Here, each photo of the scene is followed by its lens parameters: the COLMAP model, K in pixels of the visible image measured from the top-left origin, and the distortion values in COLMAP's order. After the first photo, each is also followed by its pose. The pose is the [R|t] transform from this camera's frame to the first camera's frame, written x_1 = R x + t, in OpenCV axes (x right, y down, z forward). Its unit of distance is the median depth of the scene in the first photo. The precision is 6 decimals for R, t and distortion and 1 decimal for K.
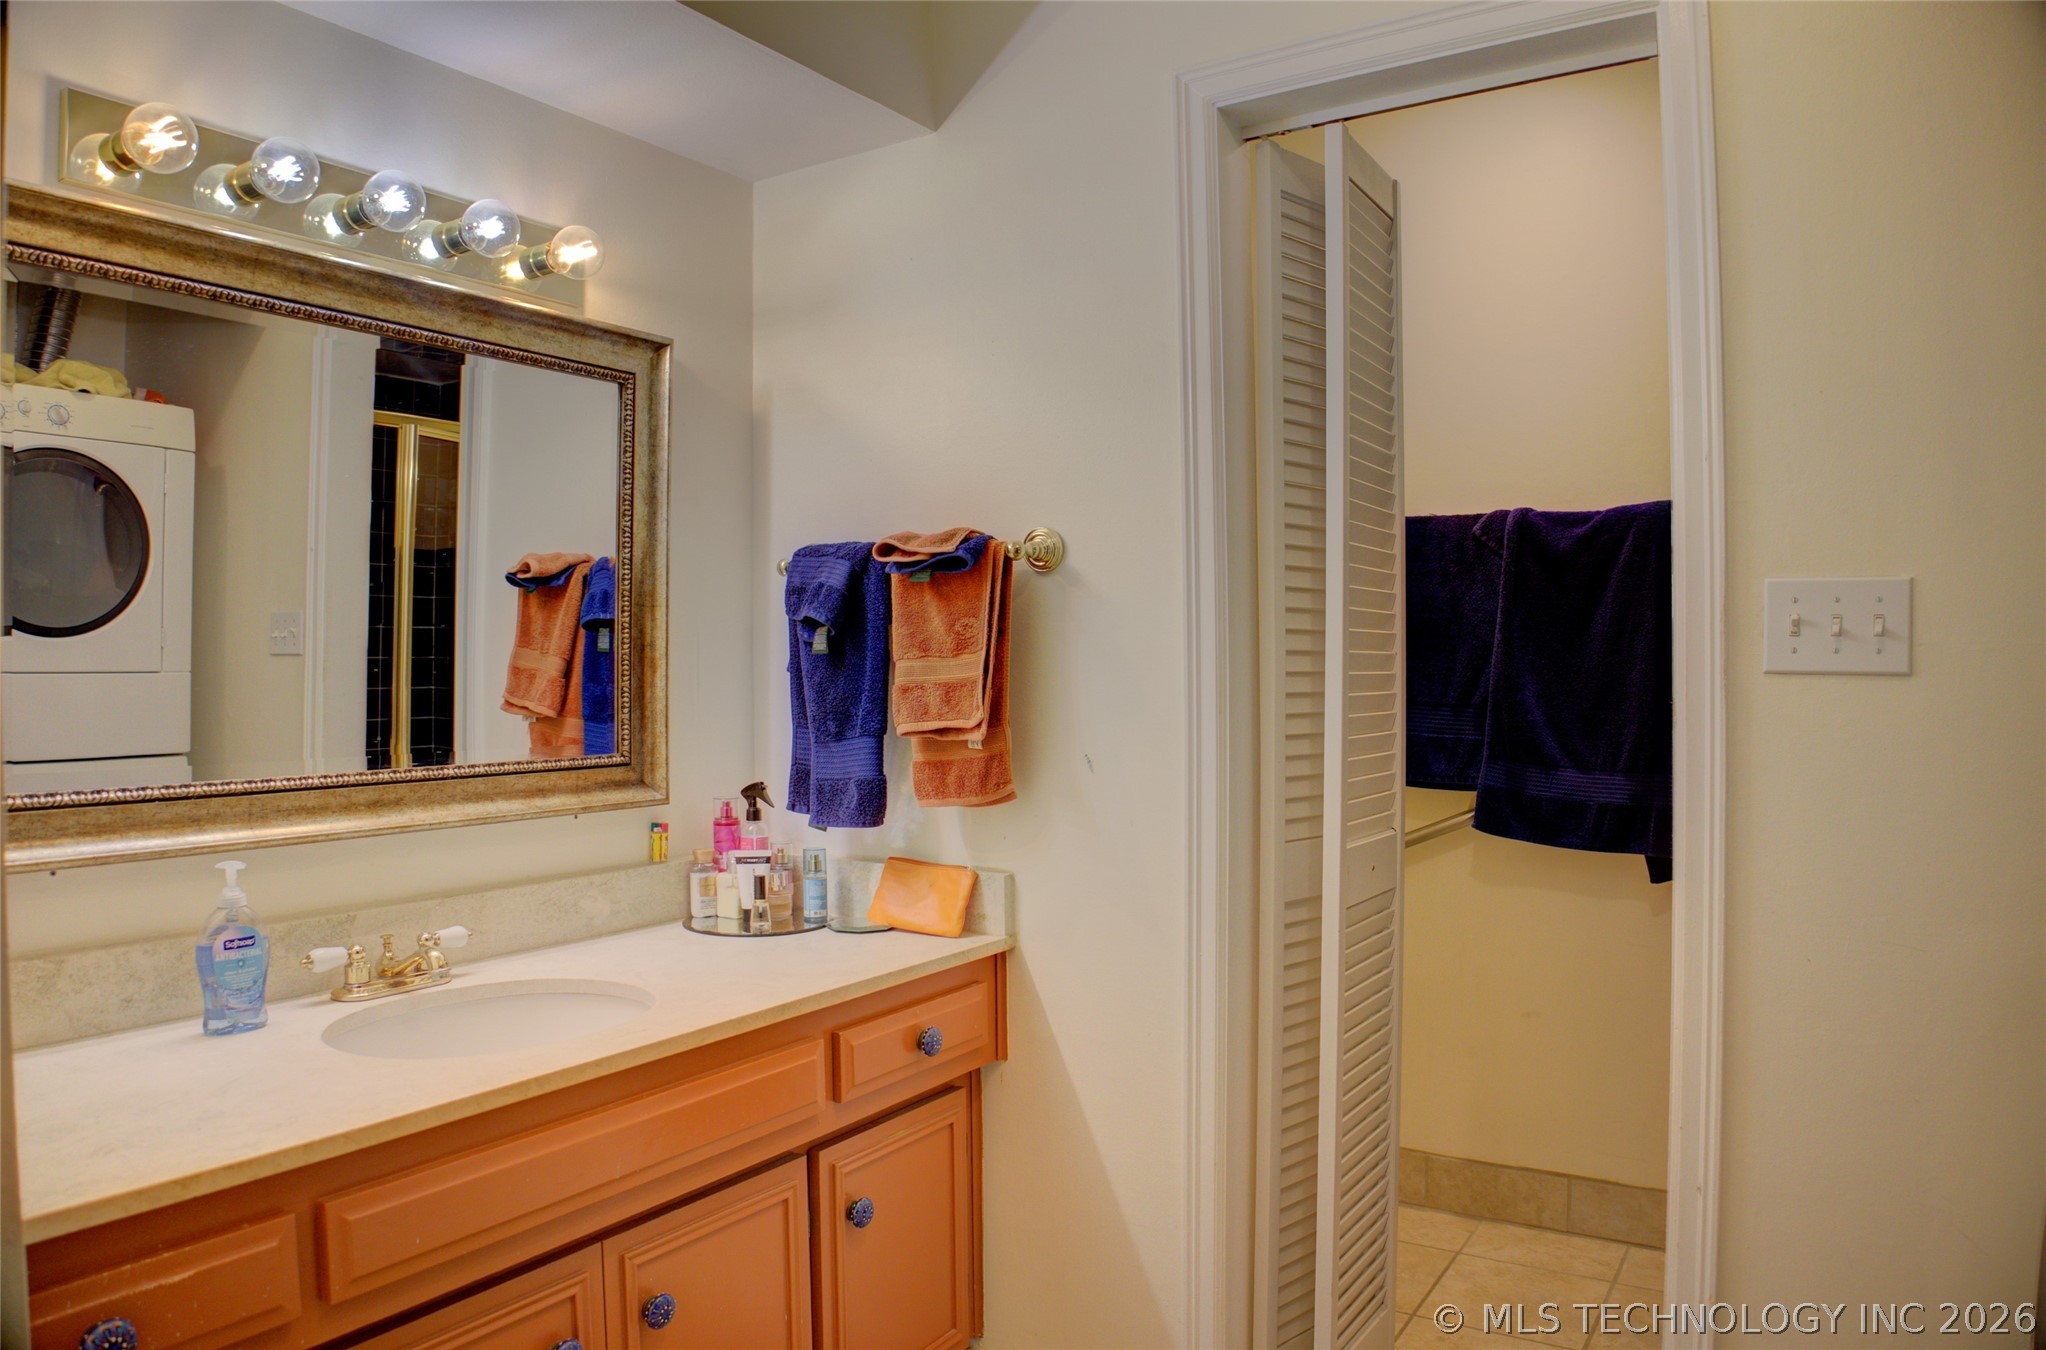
lens RADIAL K [[1409.7, 0, 1020.1], [0, 1409.7, 637.7], [0, 0, 1]] dist [-0.074674, -0.004602]
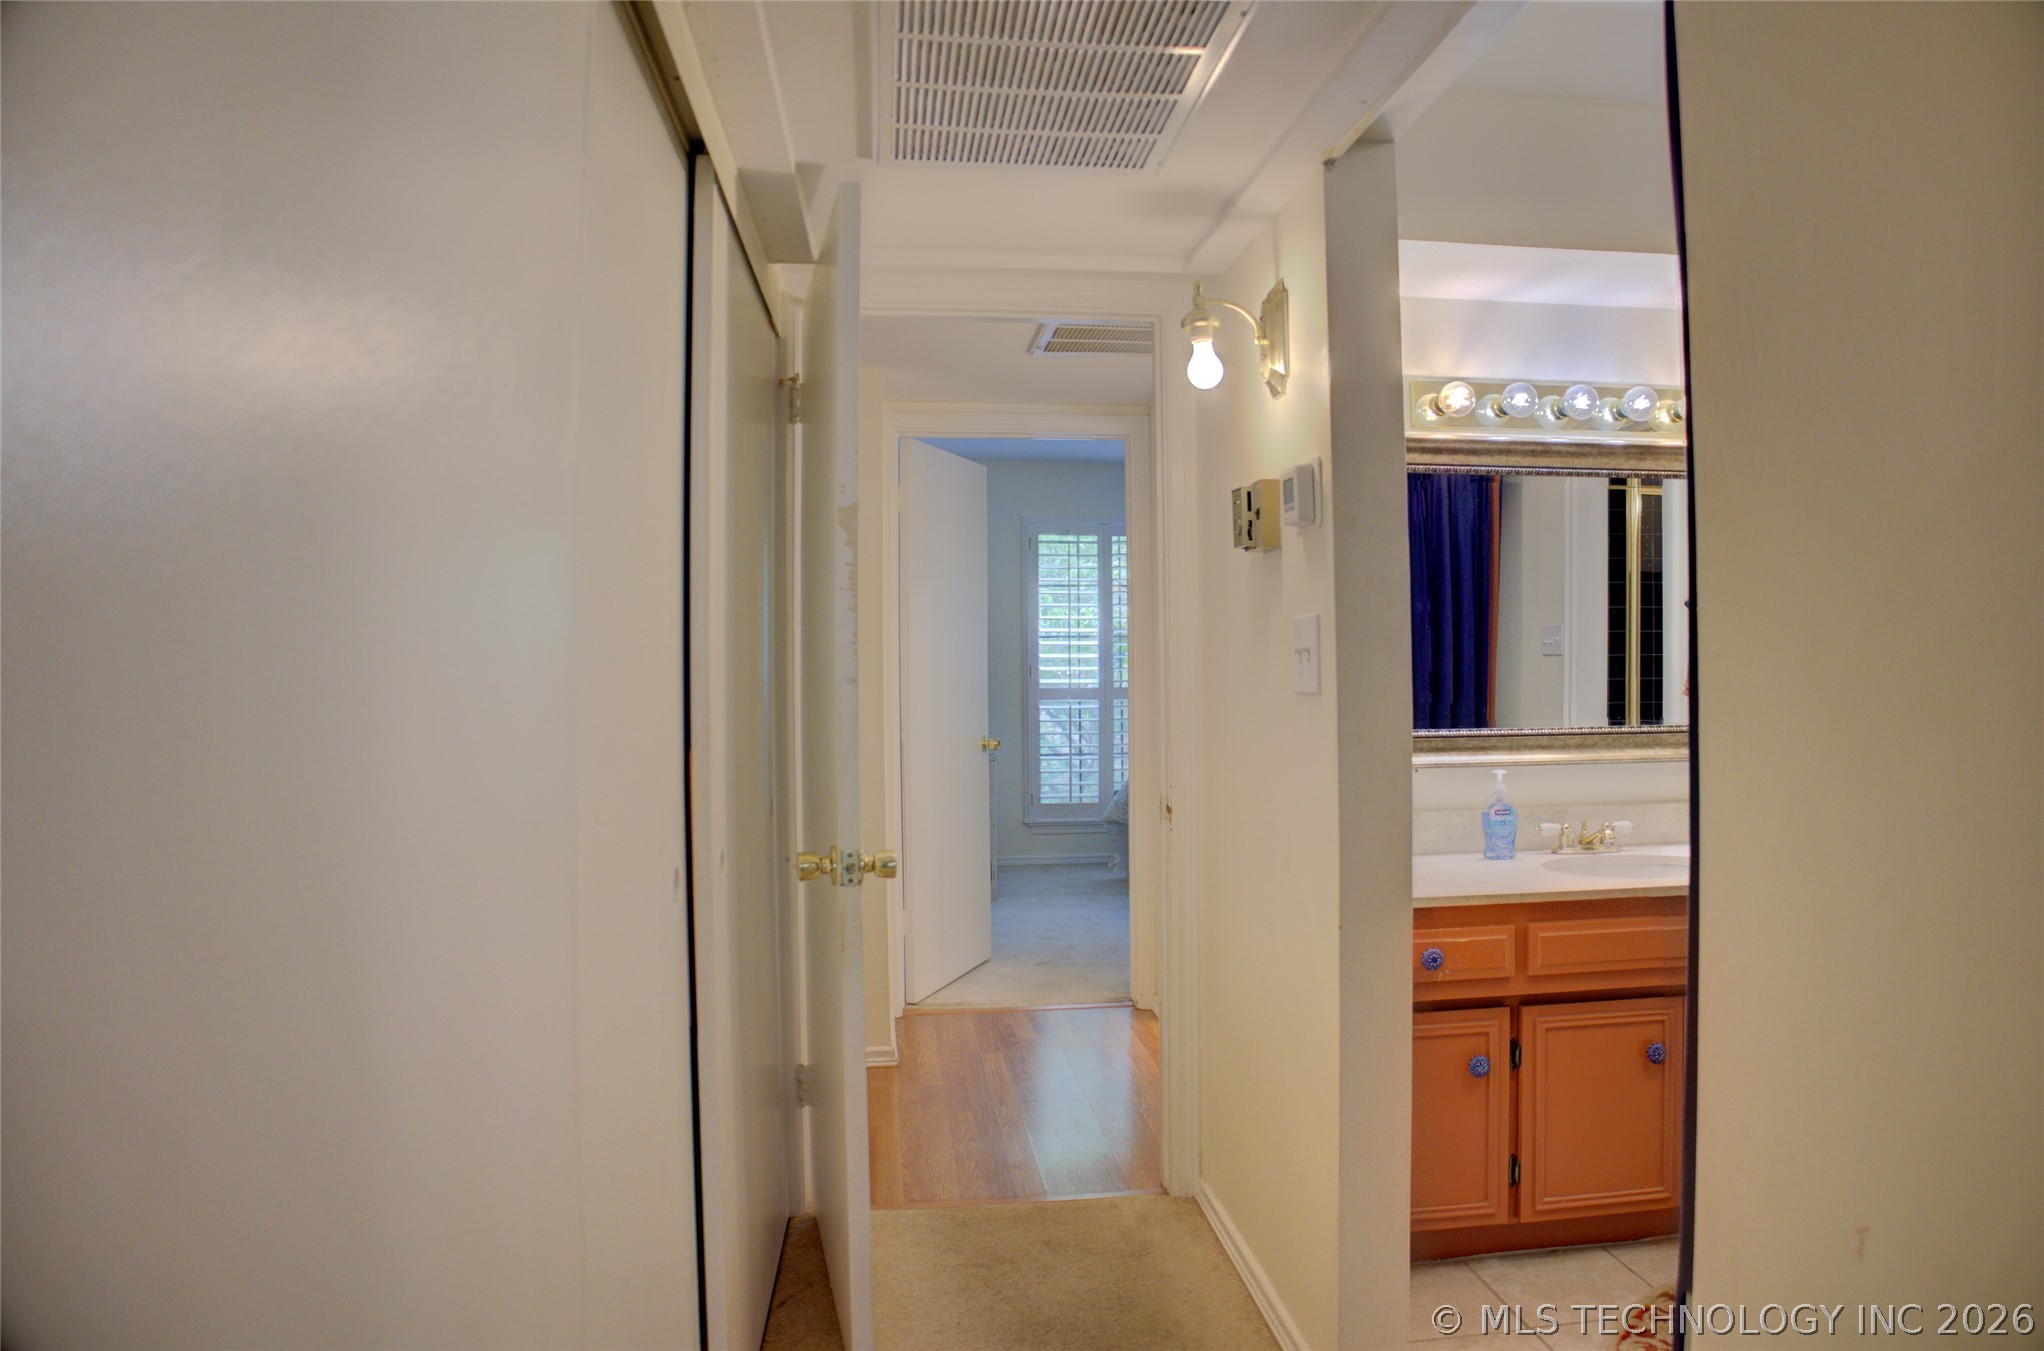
lens RADIAL K [[1361.3, 0, 1048.9], [0, 1361.3, 675.1], [0, 0, 1]] dist [-0.095656, 0.004182]
pose [[0.639218, 0.021656, -0.768721, 0.423096], [0.023094, 0.998612, 0.047336, -0.067329], [0.768679, -0.048011, 0.637831, -0.616098]]
